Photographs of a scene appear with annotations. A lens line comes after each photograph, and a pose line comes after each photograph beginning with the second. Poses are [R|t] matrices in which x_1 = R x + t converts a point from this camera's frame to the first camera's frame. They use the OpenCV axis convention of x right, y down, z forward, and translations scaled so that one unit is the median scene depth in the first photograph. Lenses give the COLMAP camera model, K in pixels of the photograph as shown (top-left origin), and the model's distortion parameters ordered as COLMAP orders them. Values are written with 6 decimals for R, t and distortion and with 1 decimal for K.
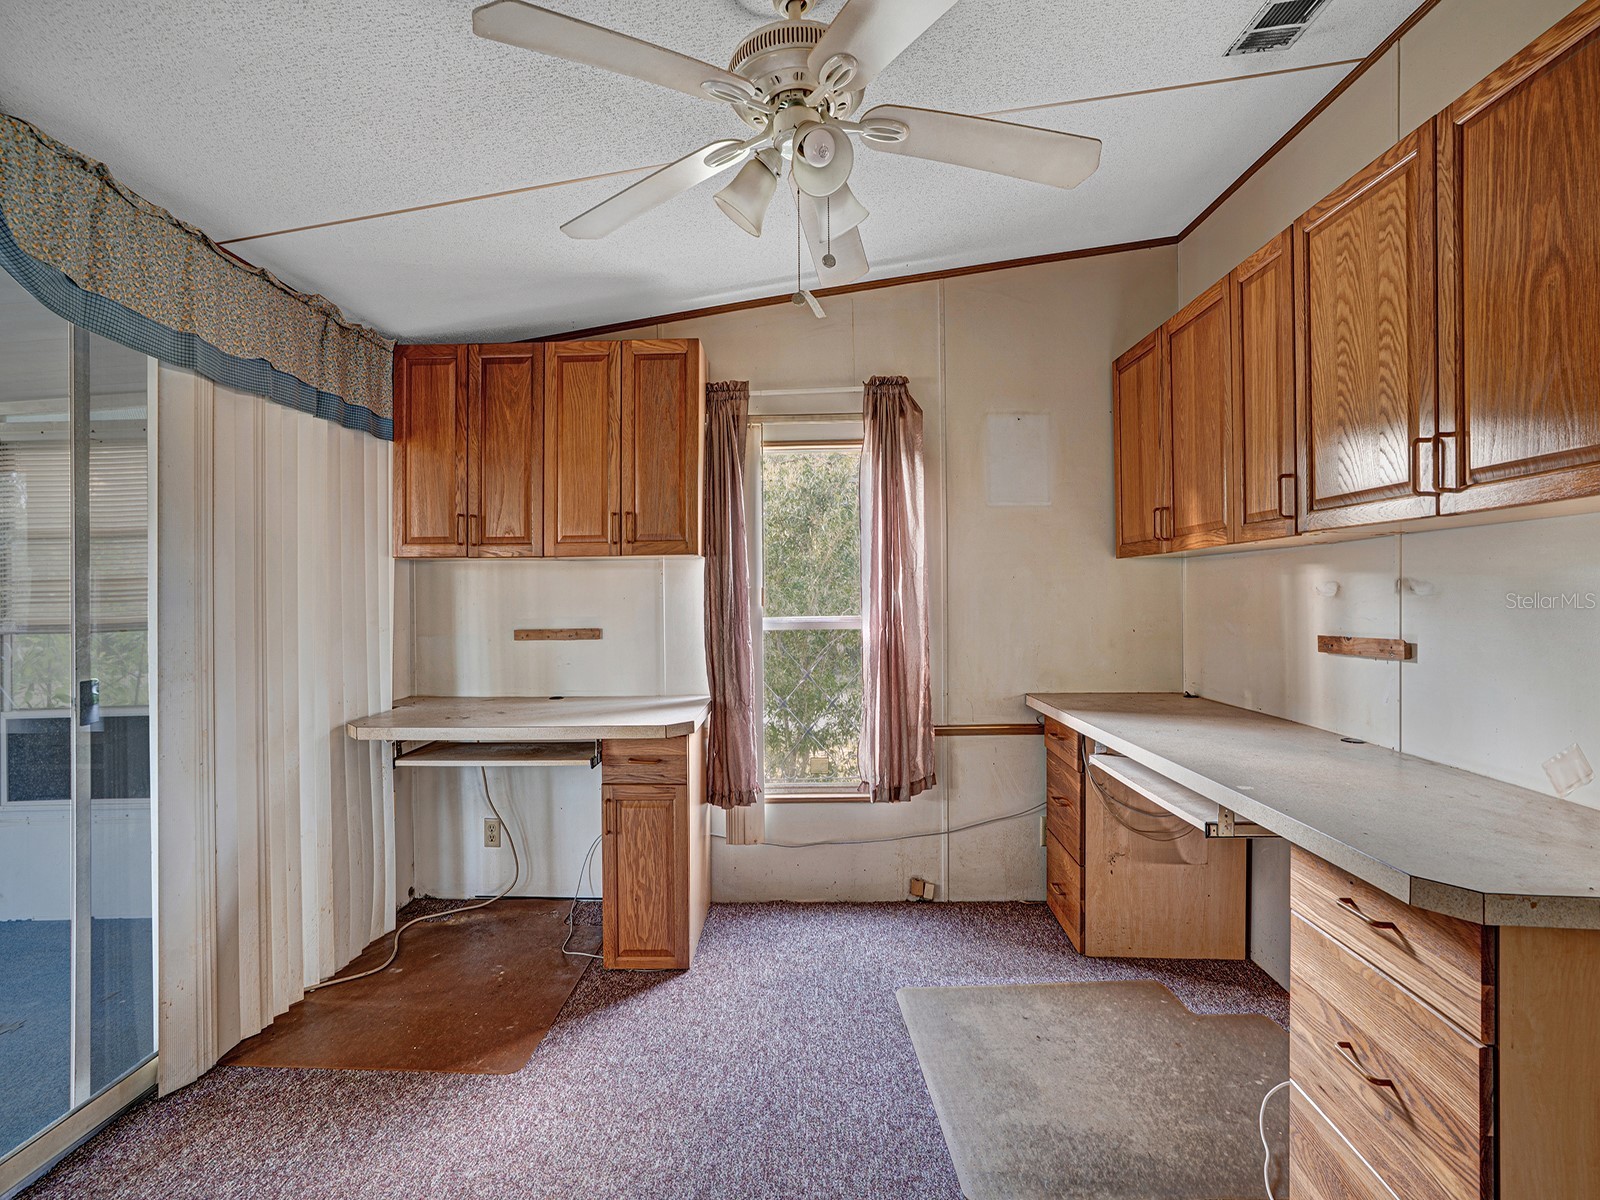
lens RADIAL K [[740.0, 0, 828.8], [0, 740.0, 594.5], [0, 0, 1]] dist [-0.066096, 0.015839]
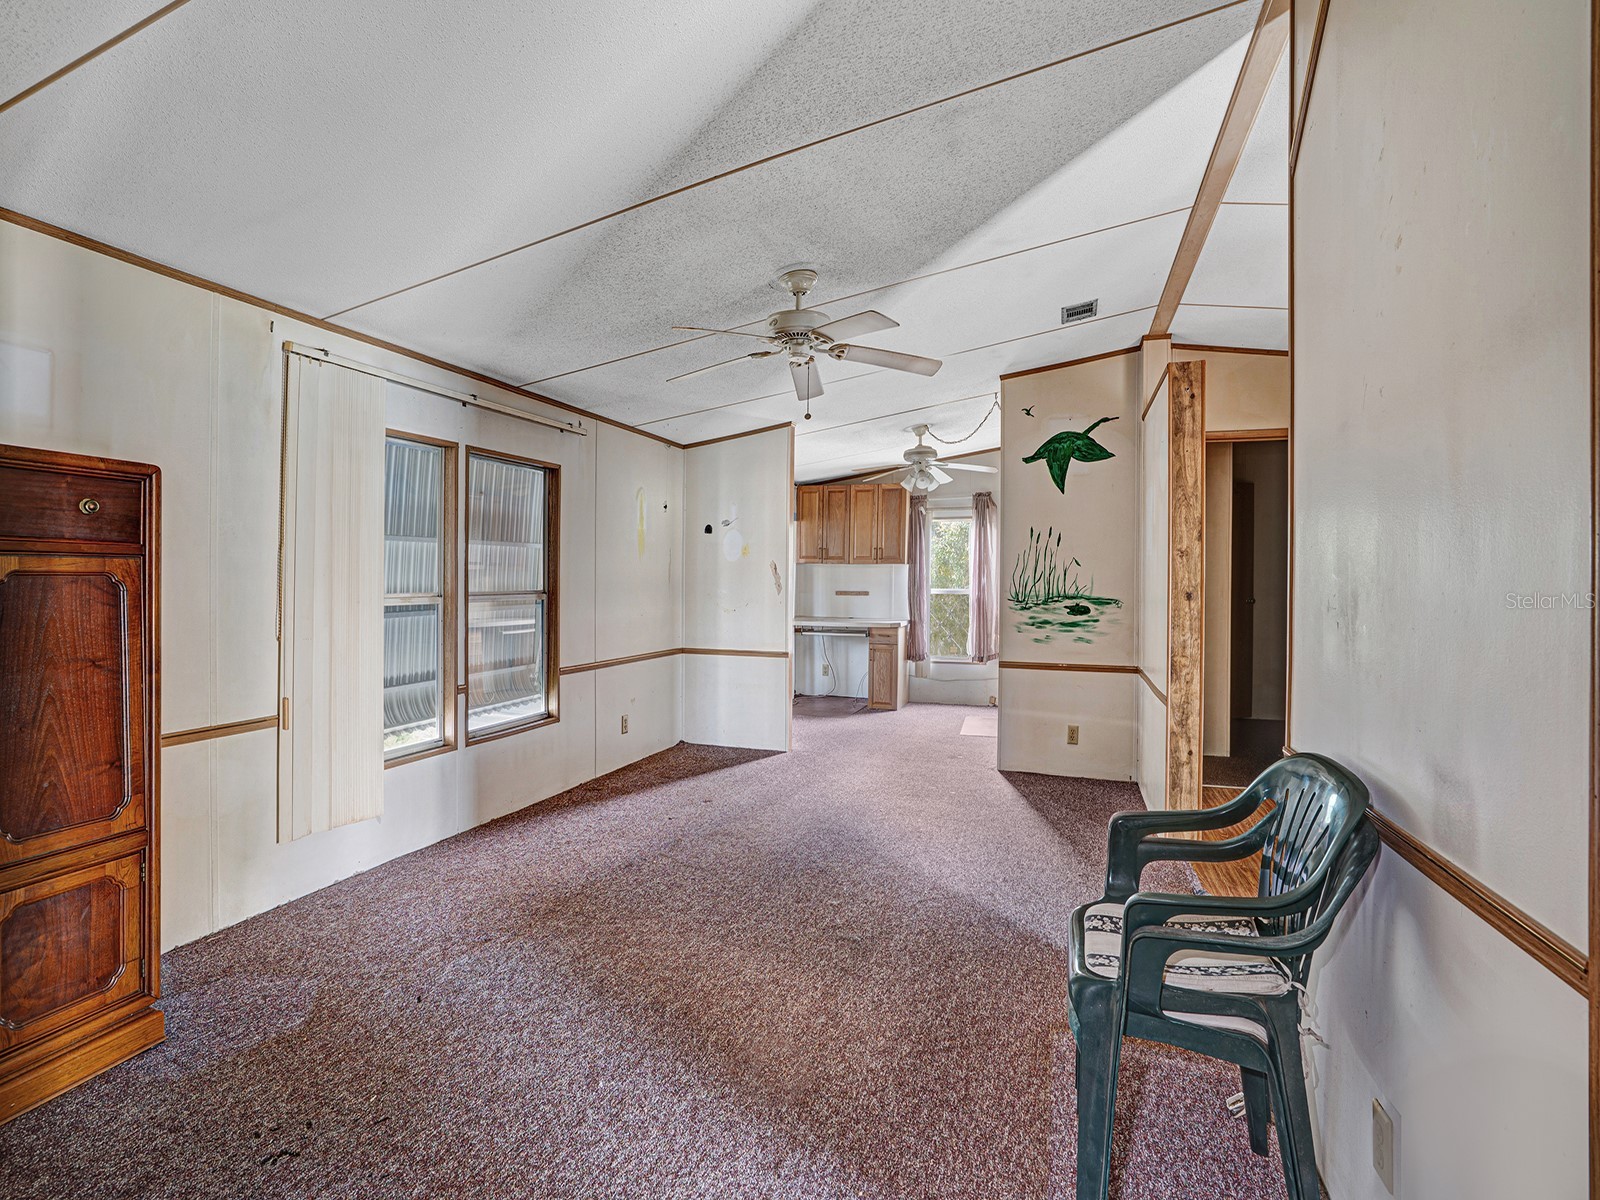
lens RADIAL K [[756.9, 0, 796.1], [0, 756.9, 586.0], [0, 0, 1]] dist [-0.051710, 0.008754]
pose [[0.932067, 0.019409, -0.361766, 0.449536], [-0.017307, 0.999809, 0.009049, 0.009054], [0.361873, -0.002173, 0.932225, -1.705007]]
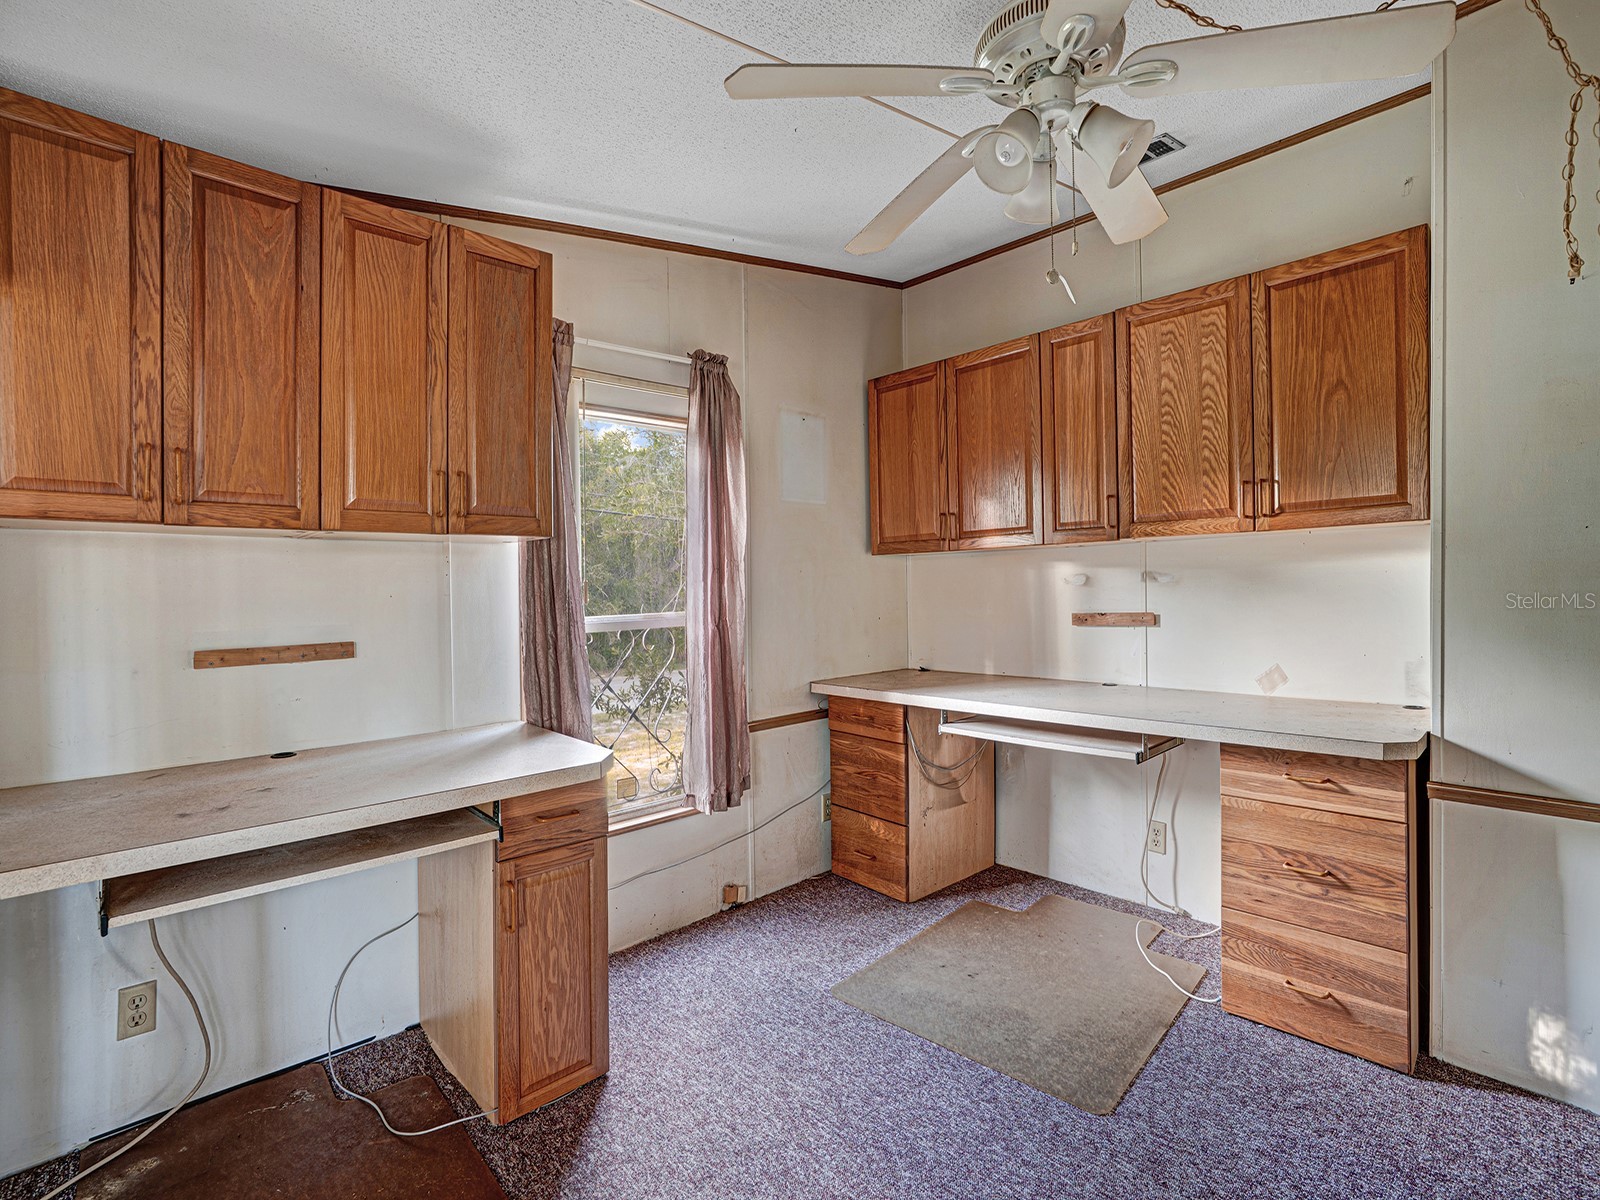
lens RADIAL K [[728.1, 0, 796.3], [0, 728.1, 592.5], [0, 0, 1]] dist [-0.034507, 0.000870]
pose [[0.731440, -0.011943, 0.681801, -0.508917], [0.010867, 0.999924, 0.005857, 0.002320], [-0.681819, 0.003125, 0.731514, 0.277536]]
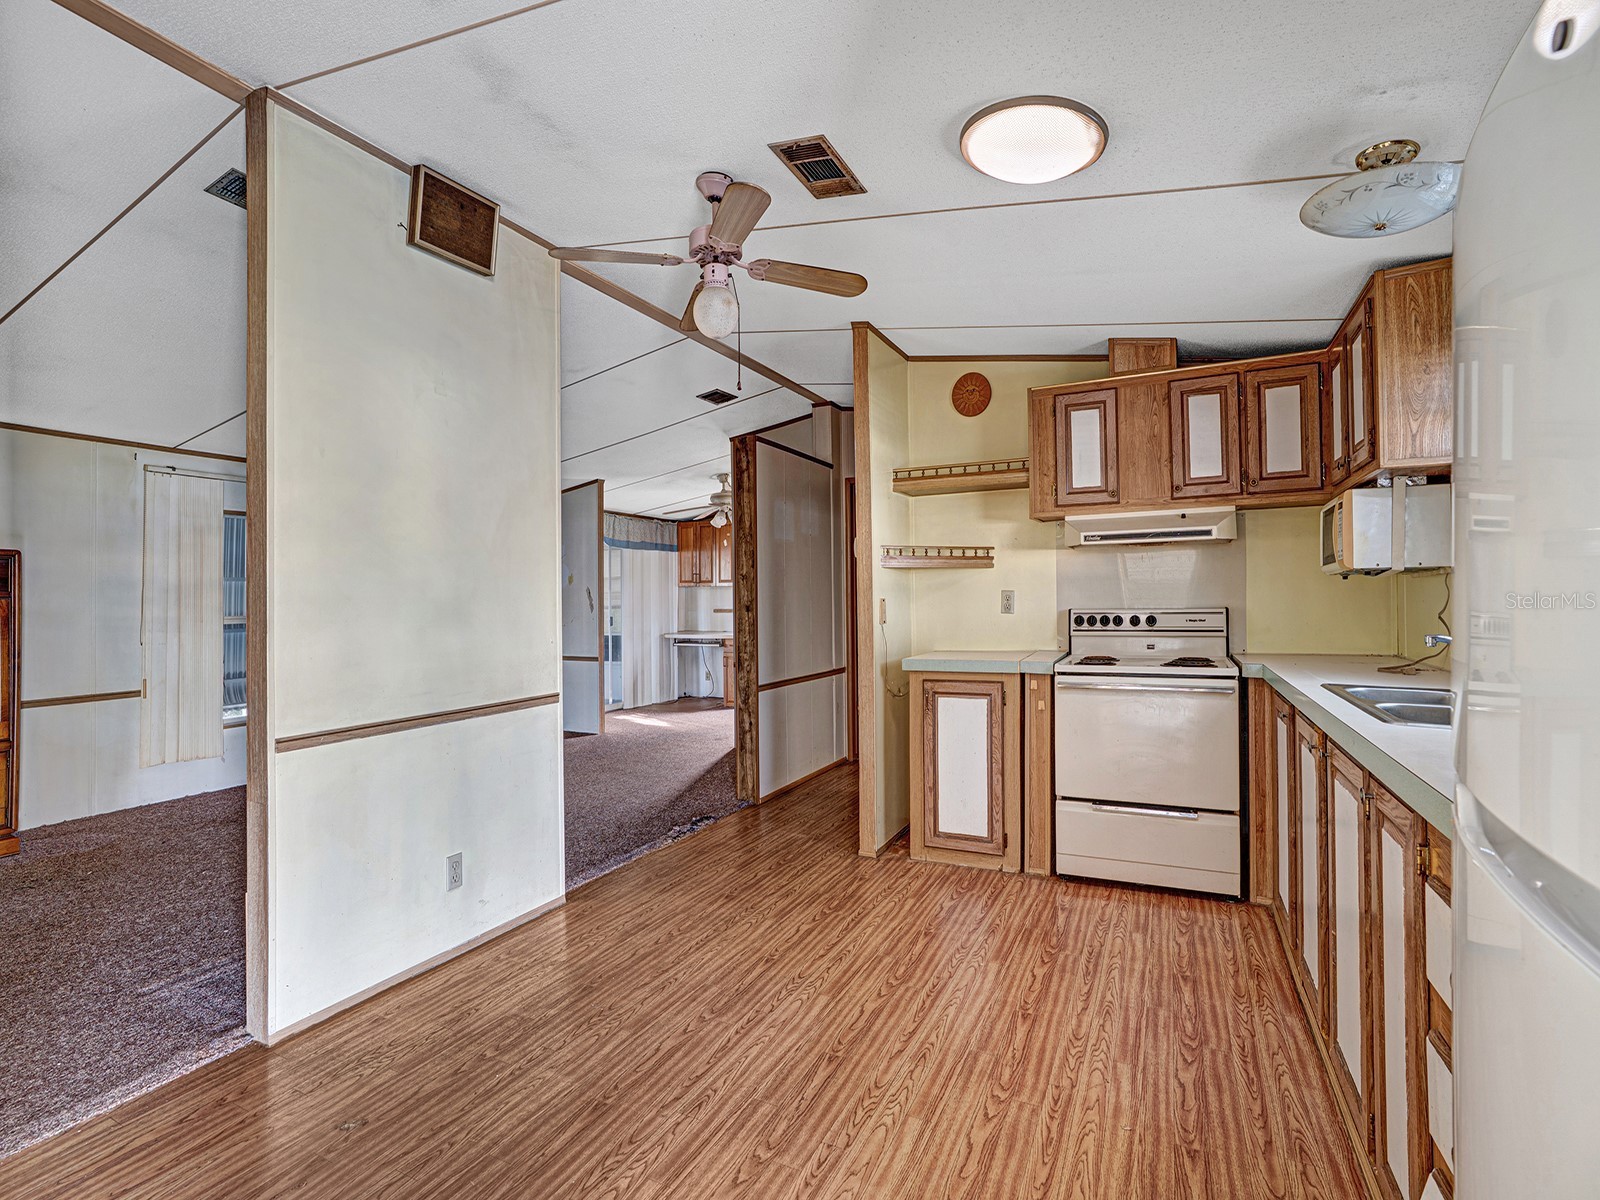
lens RADIAL K [[741.8, 0, 801.0], [0, 741.8, 619.0], [0, 0, 1]] dist [-0.040871, 0.000205]
pose [[0.885101, 0.010741, -0.465274, 1.478207], [0.002478, 0.999611, 0.027790, 0.003150], [0.465392, -0.025750, 0.884730, -1.742821]]
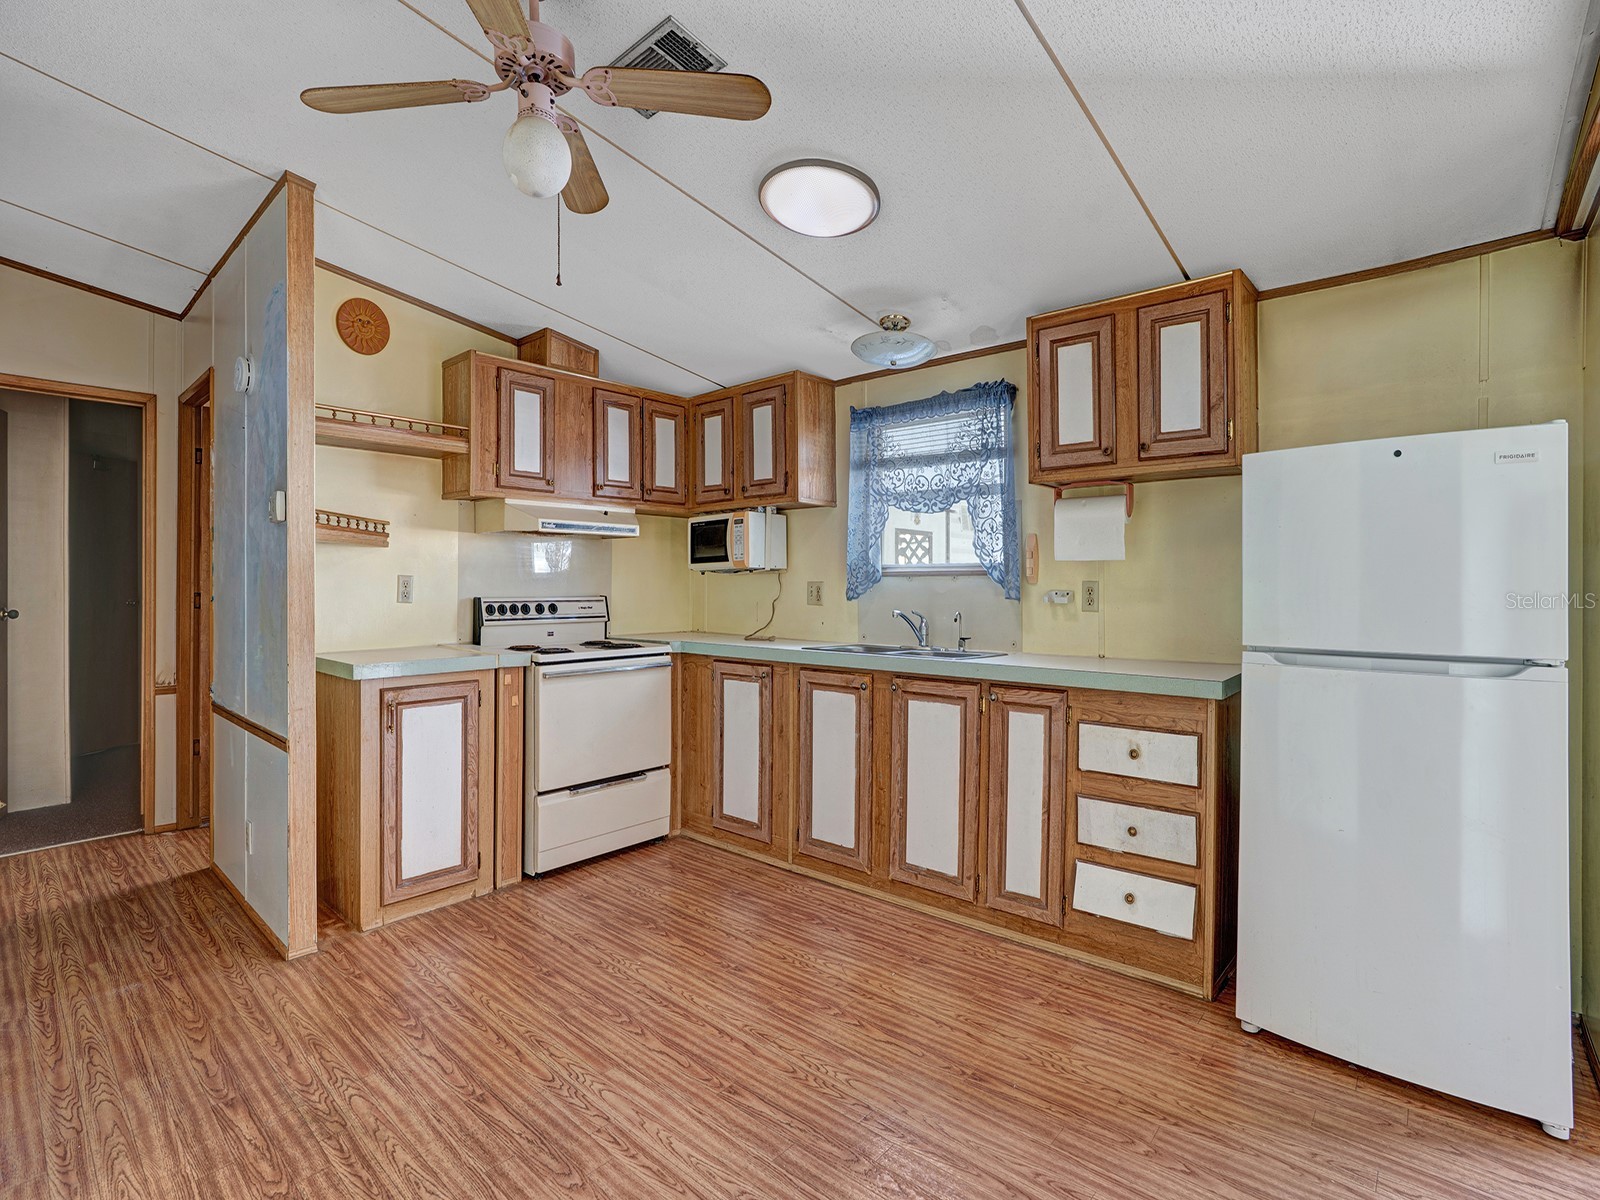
lens RADIAL K [[766.3, 0, 793.6], [0, 766.3, 595.5], [0, 0, 1]] dist [-0.068263, 0.029225]
pose [[0.679806, 0.006757, 0.733361, 0.731810], [-0.012058, 0.999925, 0.001964, 0.012013], [-0.733293, -0.010178, 0.679837, -1.591882]]
